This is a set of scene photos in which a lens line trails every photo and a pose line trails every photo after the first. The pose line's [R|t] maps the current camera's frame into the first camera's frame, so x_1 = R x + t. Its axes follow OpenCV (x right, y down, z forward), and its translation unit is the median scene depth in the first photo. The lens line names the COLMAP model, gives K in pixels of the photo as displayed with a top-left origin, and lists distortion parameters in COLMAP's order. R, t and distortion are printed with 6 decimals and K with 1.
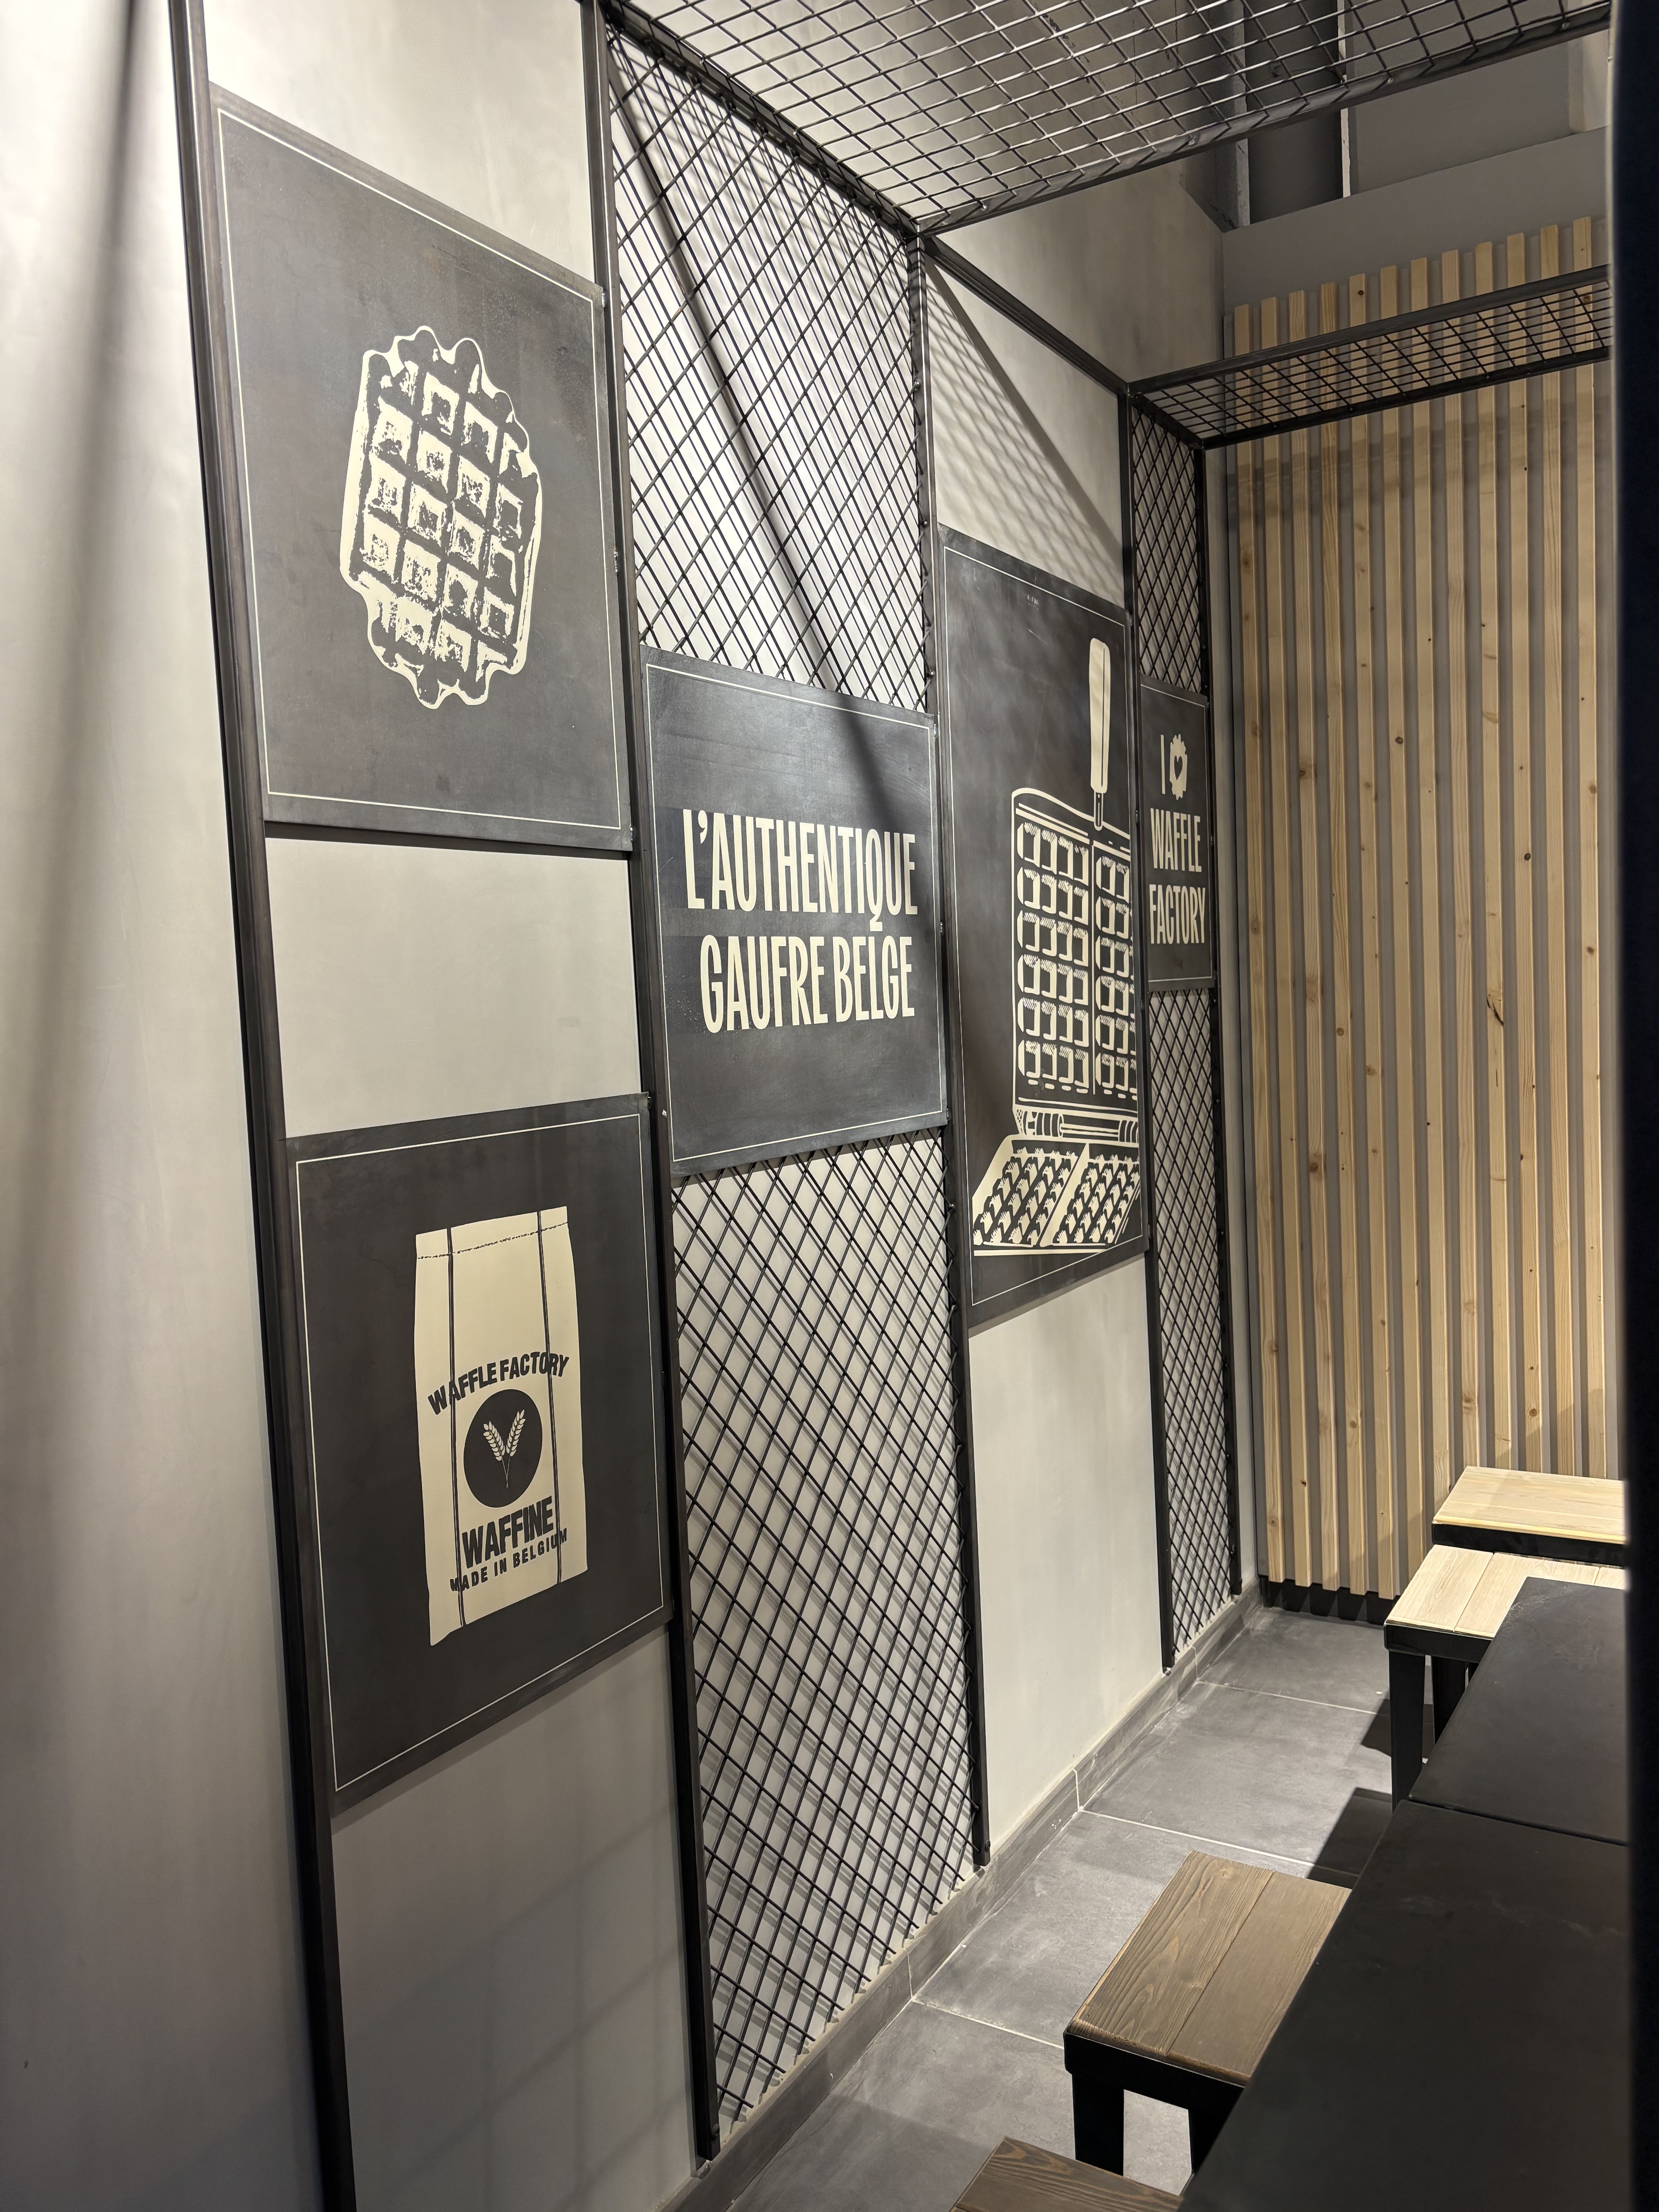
lens RADIAL K [[1673.2, 0, 826.0], [0, 1673.2, 1109.8], [0, 0, 1]] dist [0.001991, 0.000446]
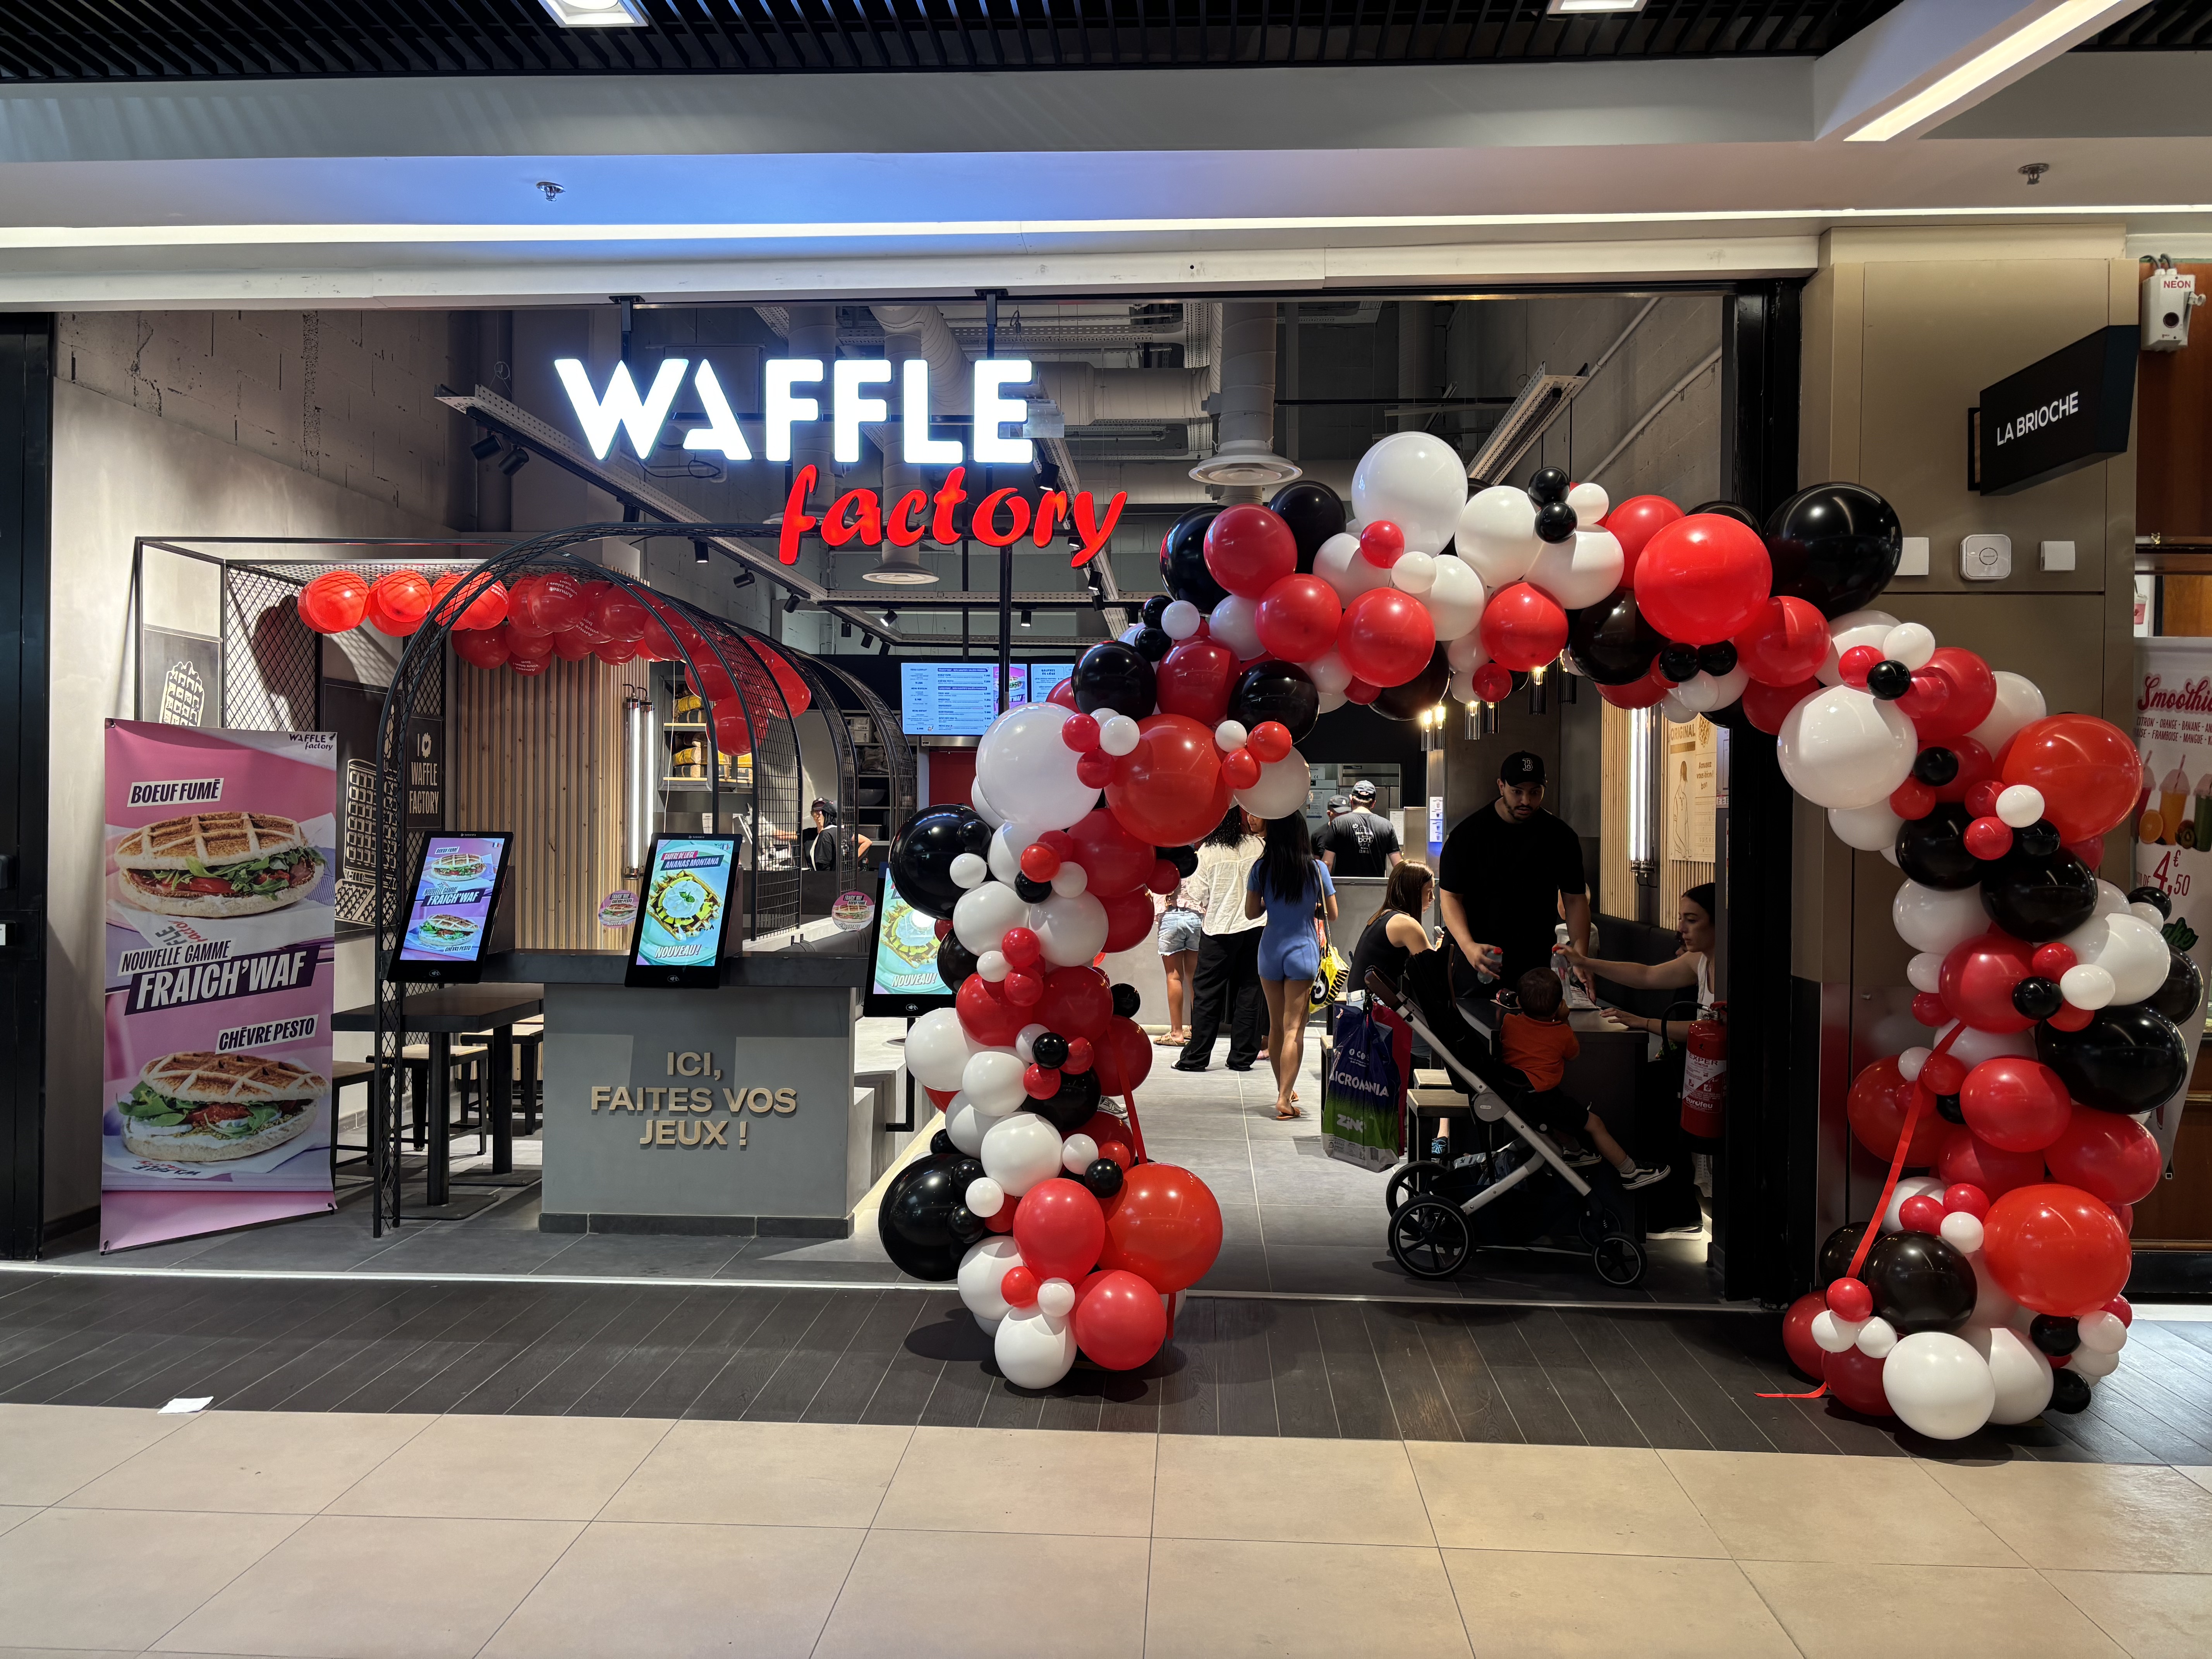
lens RADIAL K [[1673.2, 0, 1103.9], [0, 1673.2, 836.7], [0, 0, 1]] dist [0.001991, 0.000446]
pose [[0.882391, 0.047929, 0.468069, -0.107832], [-0.016110, 0.997293, -0.071750, 0.163556], [-0.470241, 0.055770, 0.880774, -2.763067]]
